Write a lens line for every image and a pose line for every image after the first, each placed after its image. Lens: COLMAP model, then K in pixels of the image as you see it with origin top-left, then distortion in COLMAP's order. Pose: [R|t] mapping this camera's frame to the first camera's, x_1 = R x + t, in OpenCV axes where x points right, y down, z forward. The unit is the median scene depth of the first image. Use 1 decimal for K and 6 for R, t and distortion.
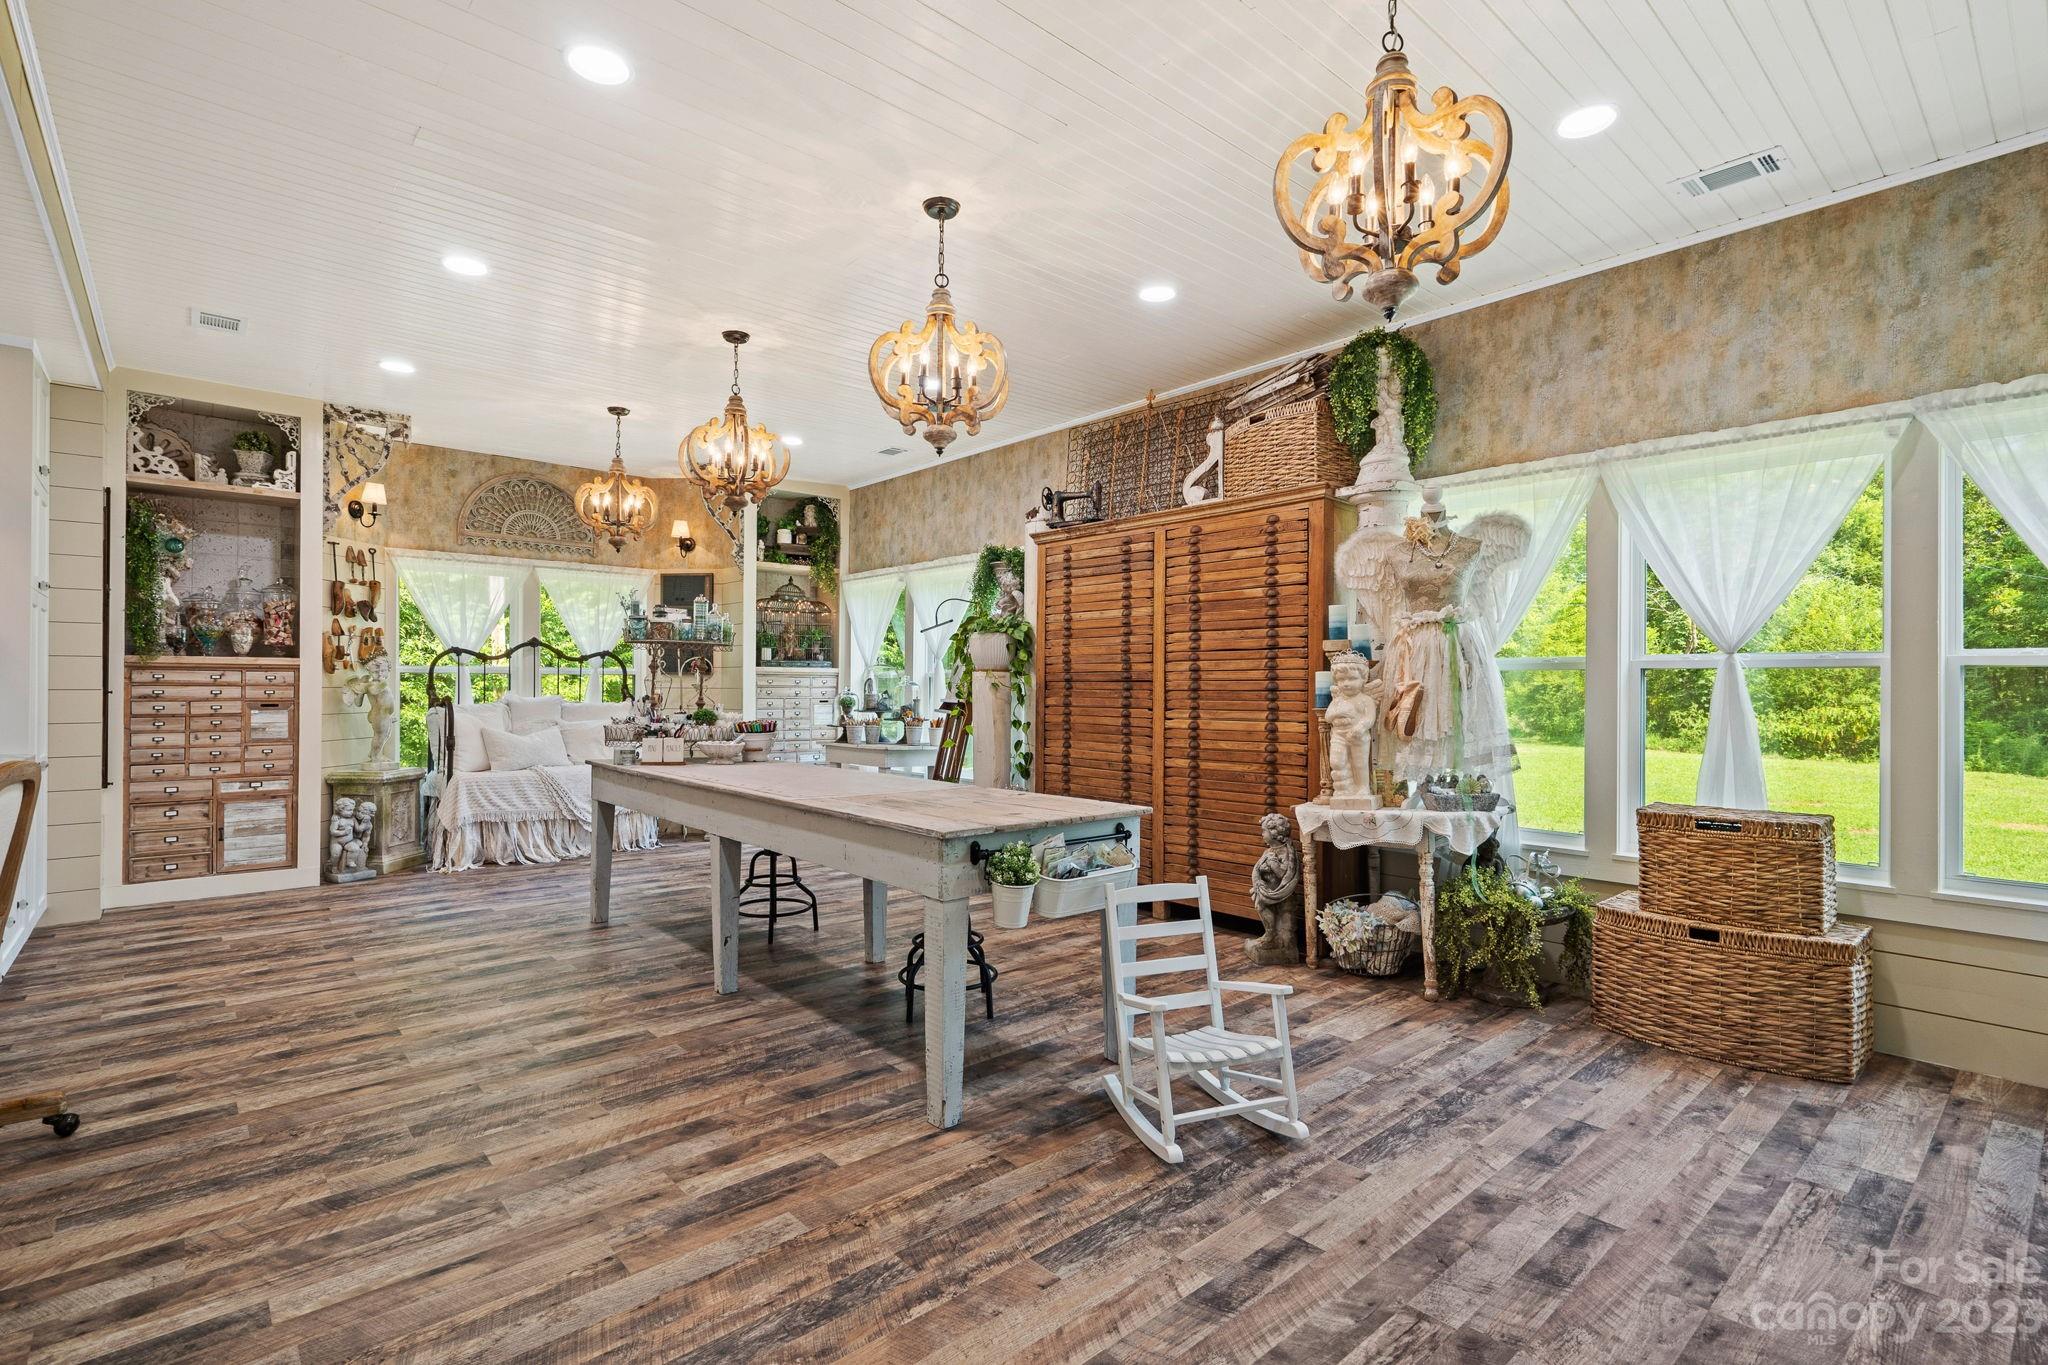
lens RADIAL K [[942.0, 0, 1031.0], [0, 942.0, 684.8], [0, 0, 1]] dist [-0.010878, 0.000760]
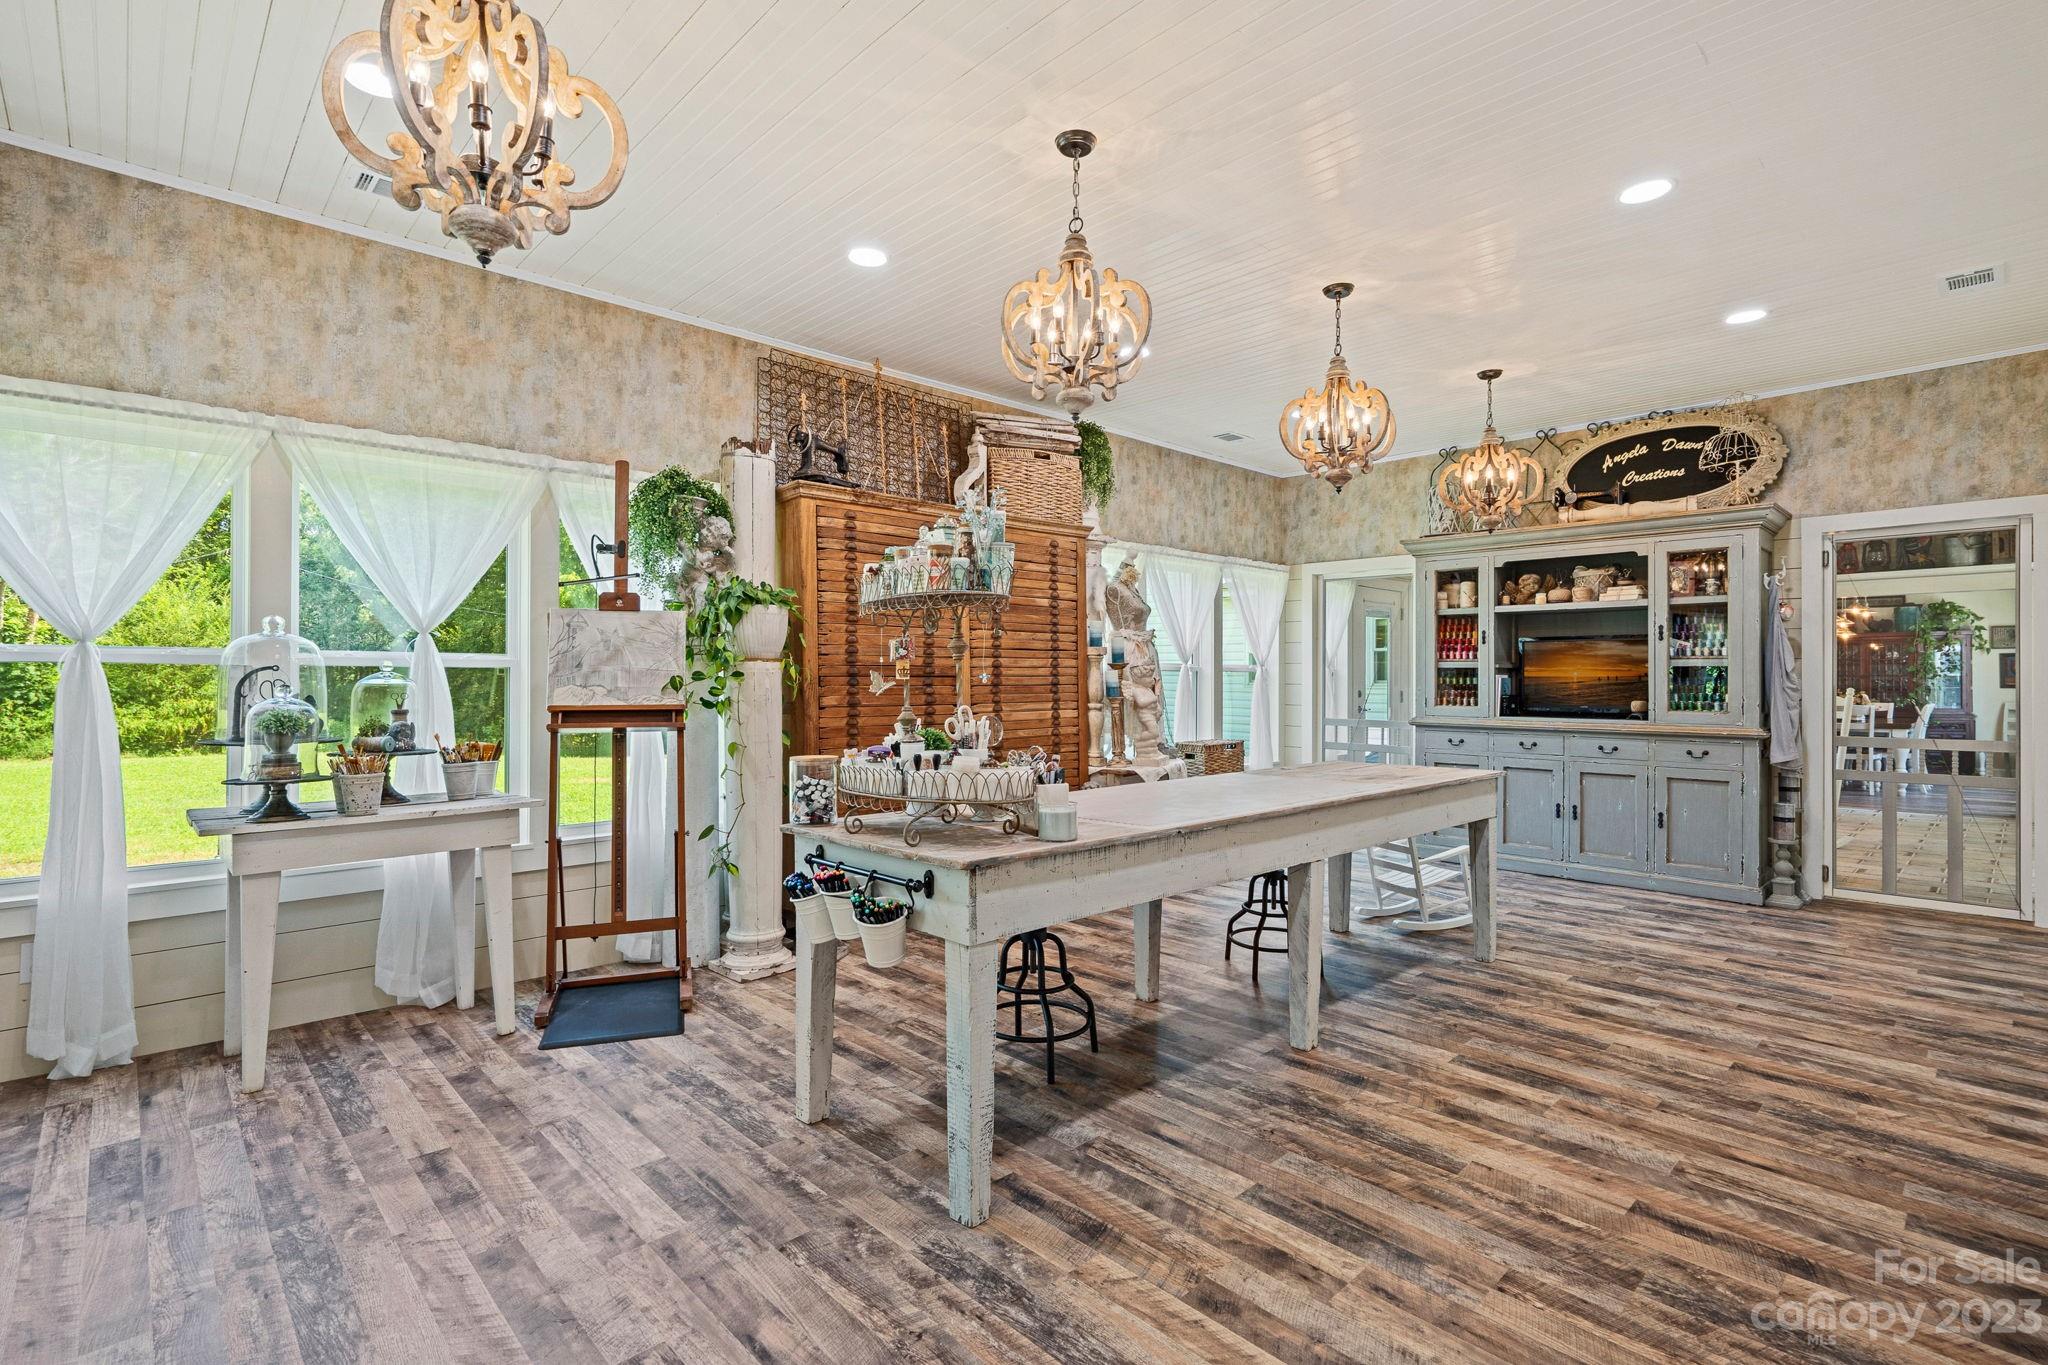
lens RADIAL K [[975.1, 0, 1022.1], [0, 975.1, 674.7], [0, 0, 1]] dist [-0.002656, -0.002142]
pose [[-0.030293, 0.002387, 0.999538, -1.137395], [-0.001552, 0.999996, -0.002435, -0.004185], [-0.999540, -0.001625, -0.030289, 1.223250]]
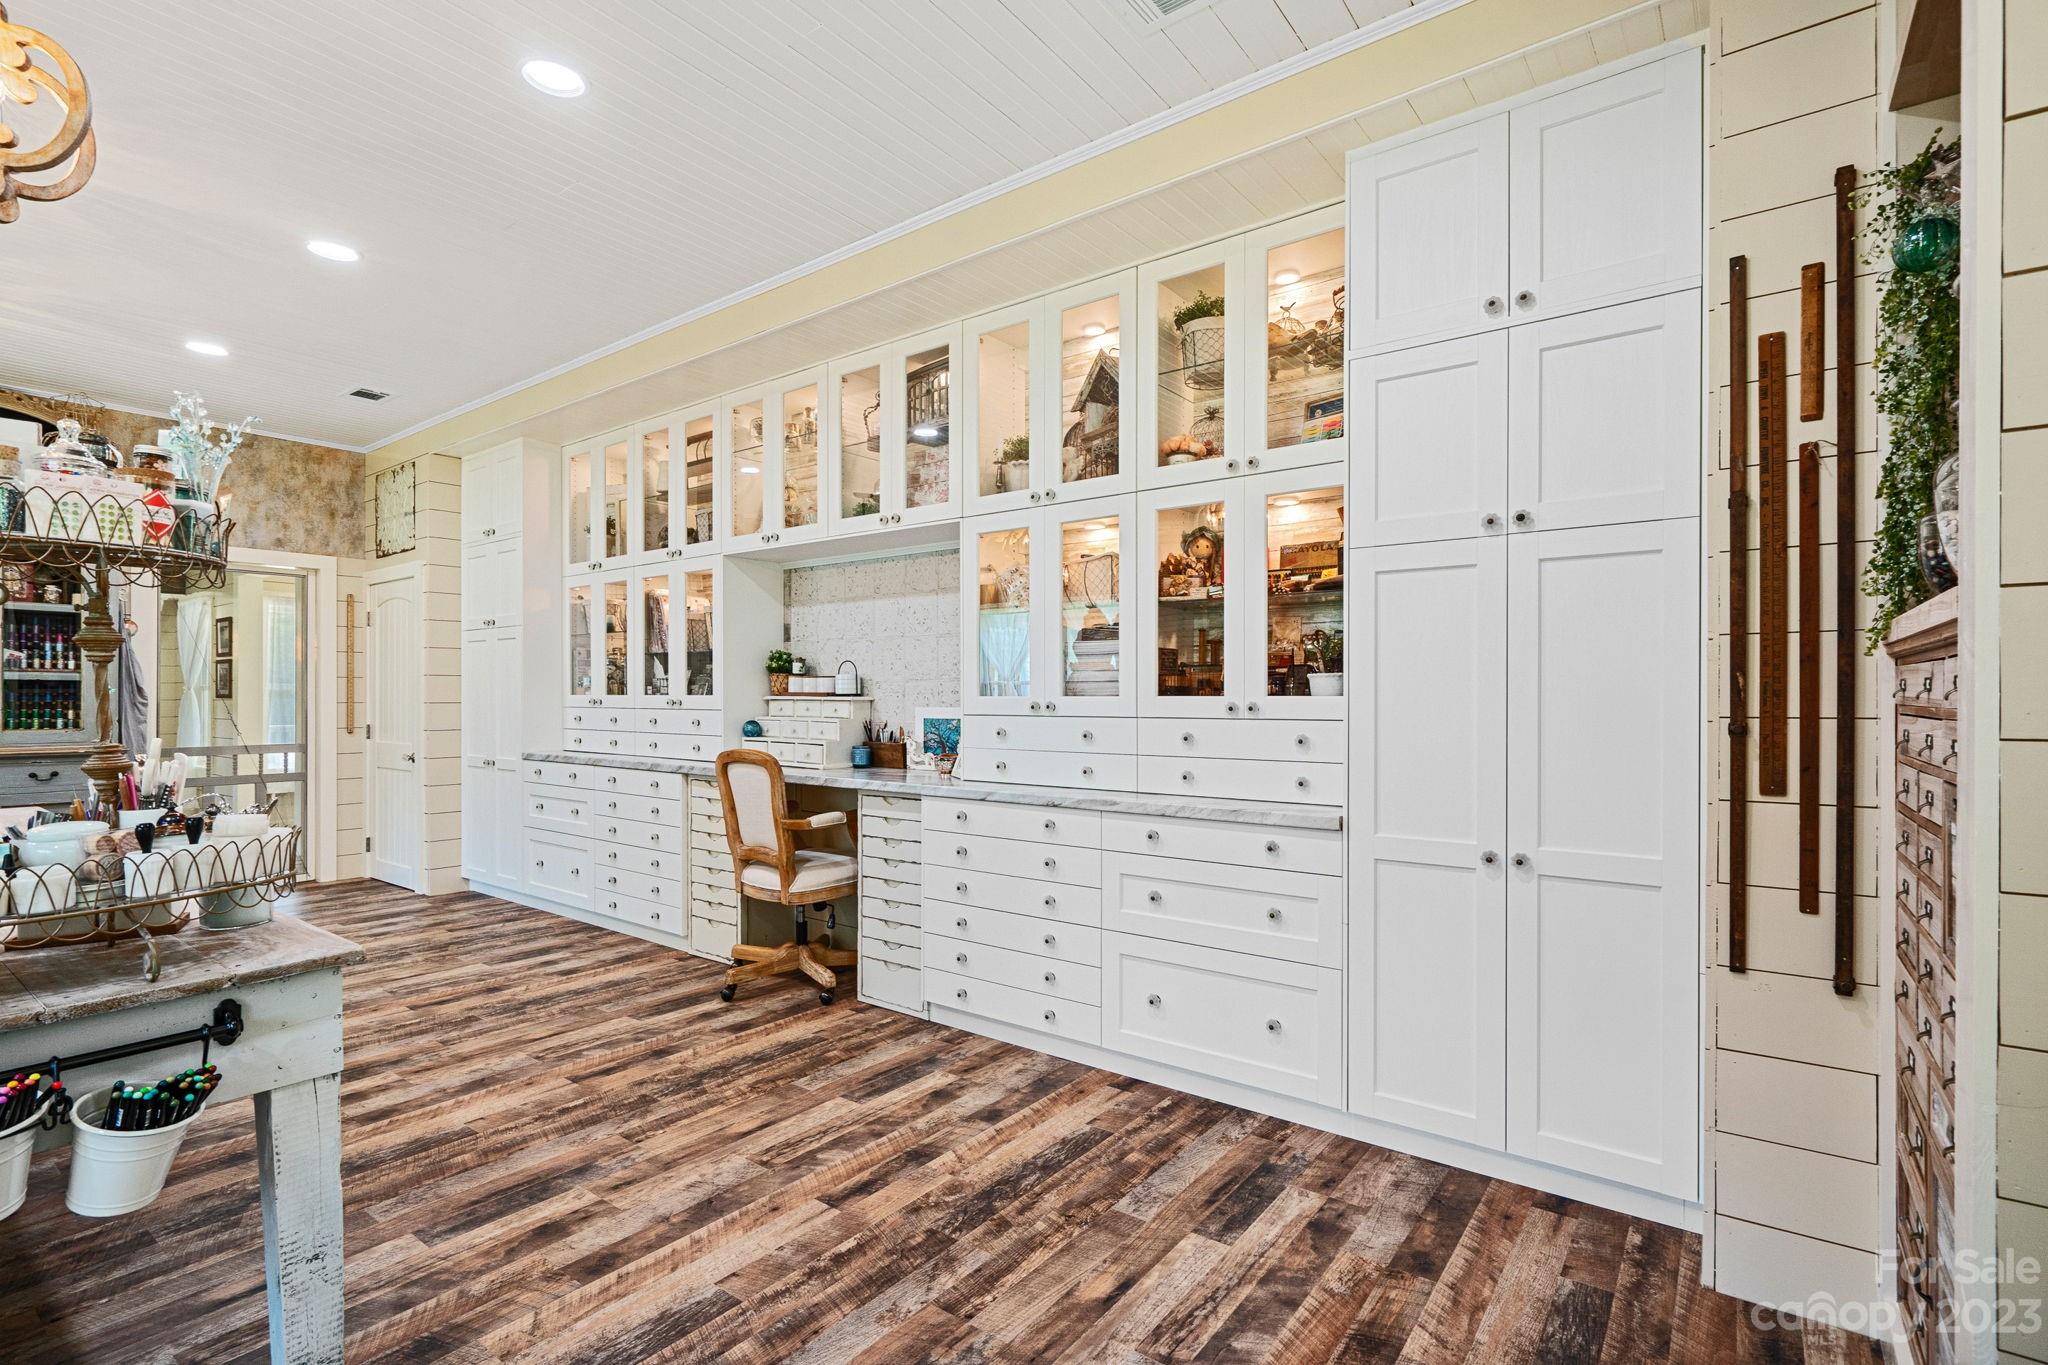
lens RADIAL K [[942.0, 0, 1010.2], [0, 942.0, 693.1], [0, 0, 1]] dist [-0.010878, 0.000760]
pose [[-0.981939, -0.002675, -0.189179, -0.773241], [-0.002125, 0.999993, -0.003110, -0.003060], [0.189186, -0.002652, -0.981938, 1.660894]]
